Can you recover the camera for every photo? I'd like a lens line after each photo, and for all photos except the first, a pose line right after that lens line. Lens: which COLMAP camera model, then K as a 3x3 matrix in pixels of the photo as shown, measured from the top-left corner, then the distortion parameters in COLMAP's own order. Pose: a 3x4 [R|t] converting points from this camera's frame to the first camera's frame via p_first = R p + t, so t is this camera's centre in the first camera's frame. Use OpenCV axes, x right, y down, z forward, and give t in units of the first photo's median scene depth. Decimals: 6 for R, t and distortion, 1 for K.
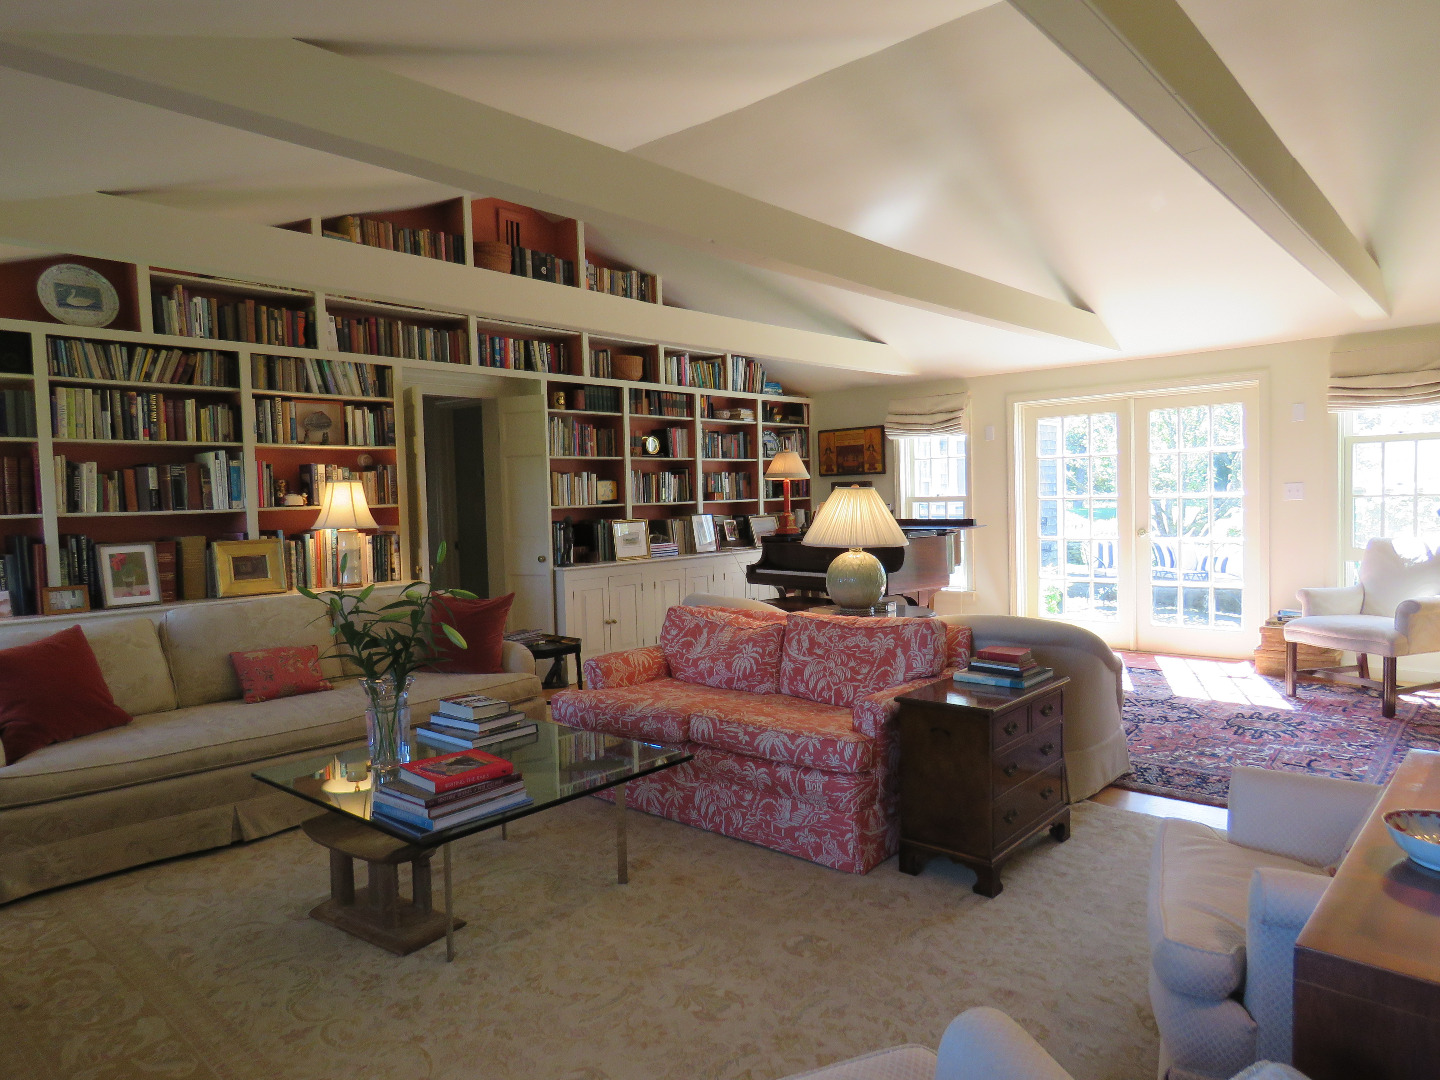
lens RADIAL K [[916.6, 0, 722.1], [0, 916.6, 546.9], [0, 0, 1]] dist [-0.008510, 0.001377]
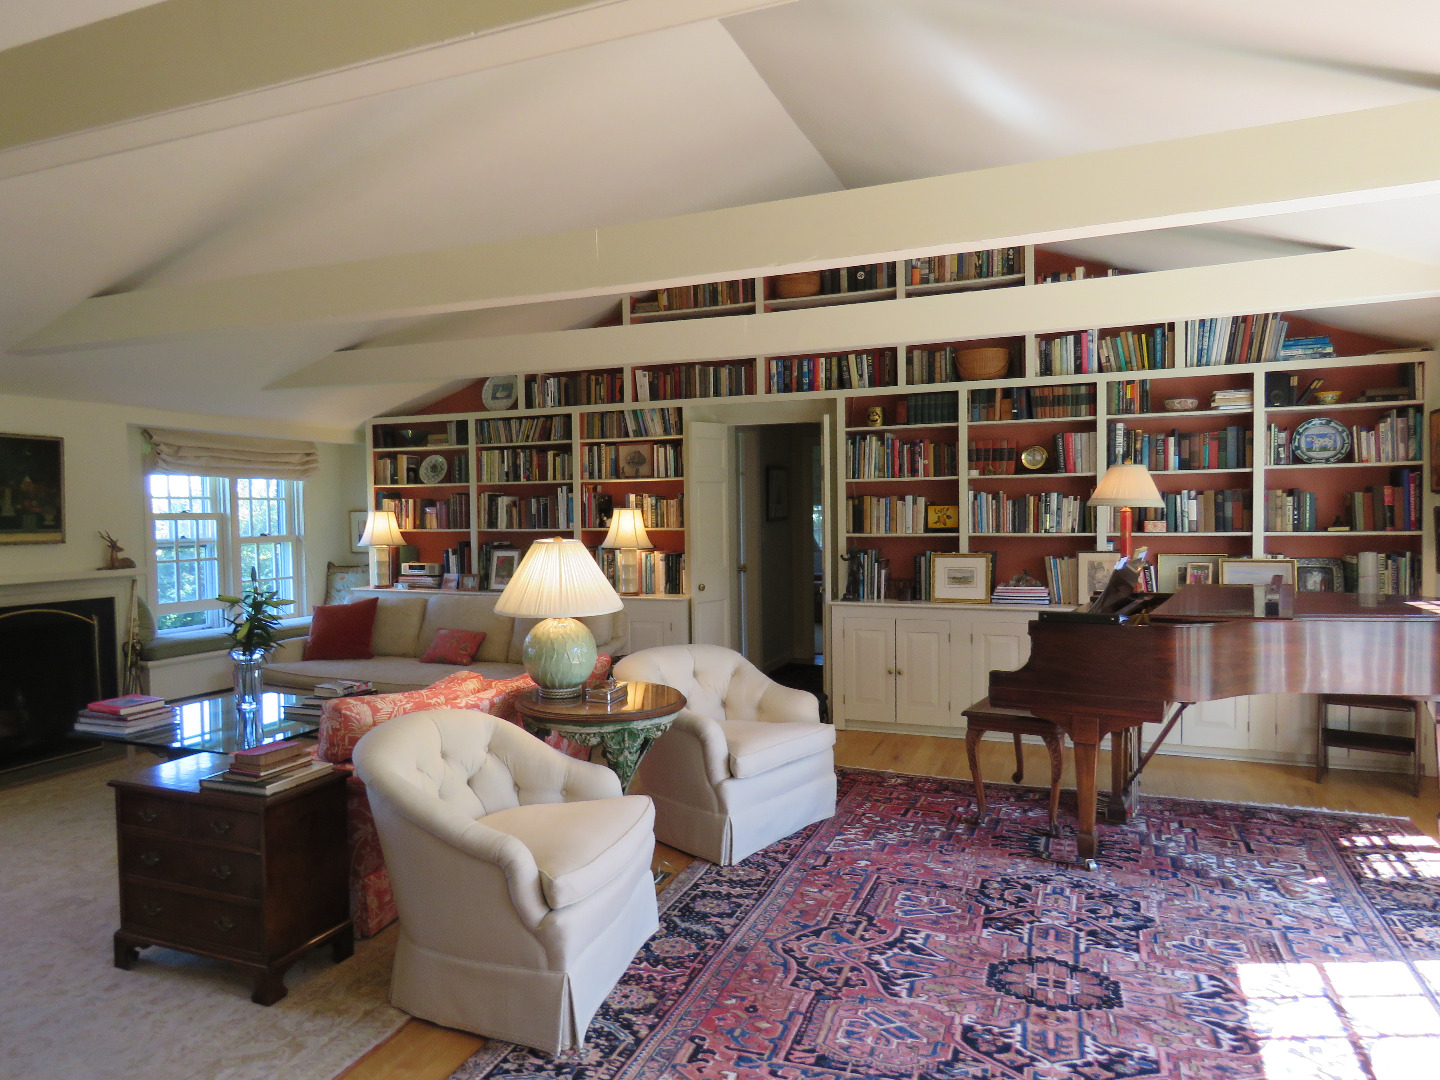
lens RADIAL K [[916.6, 0, 722.1], [0, 916.6, 546.9], [0, 0, 1]] dist [-0.008510, 0.001377]
pose [[0.338342, 0.055880, -0.939362, 0.833171], [-0.051573, 0.997836, 0.040782, -0.081836], [0.939609, 0.034647, 0.340492, 0.747074]]
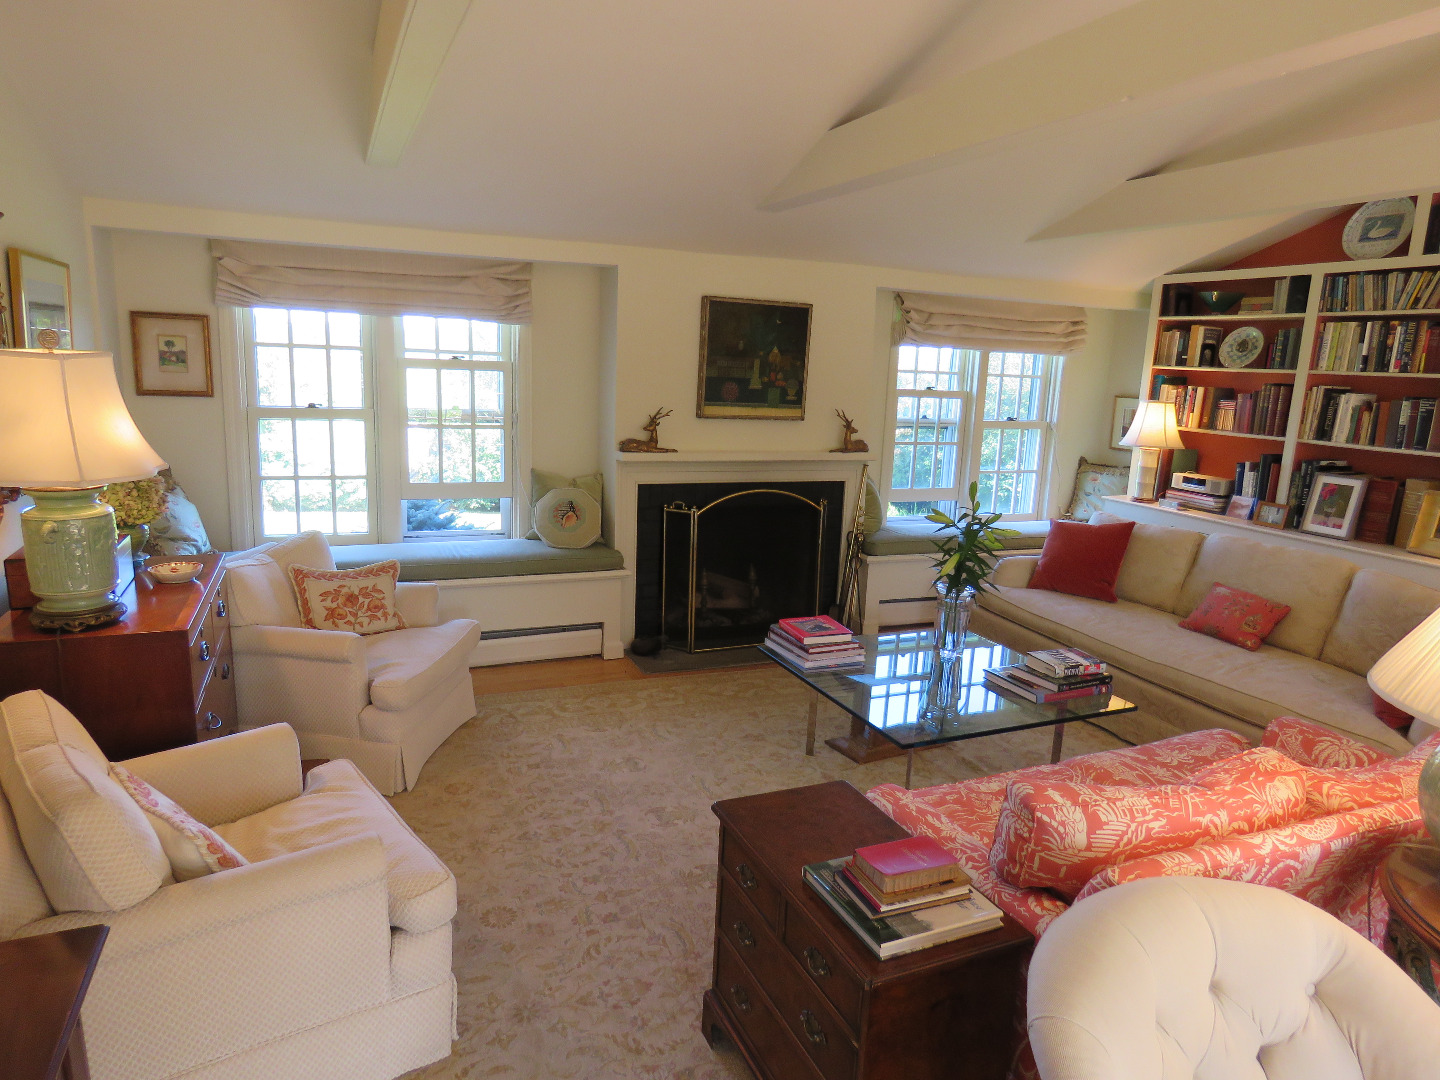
lens RADIAL K [[916.6, 0, 722.1], [0, 916.6, 546.9], [0, 0, 1]] dist [-0.008510, 0.001377]
pose [[-0.431732, 0.184471, -0.882937, 0.509513], [-0.083929, 0.966402, 0.242948, -0.105860], [0.898089, 0.178992, -0.401744, 0.734744]]
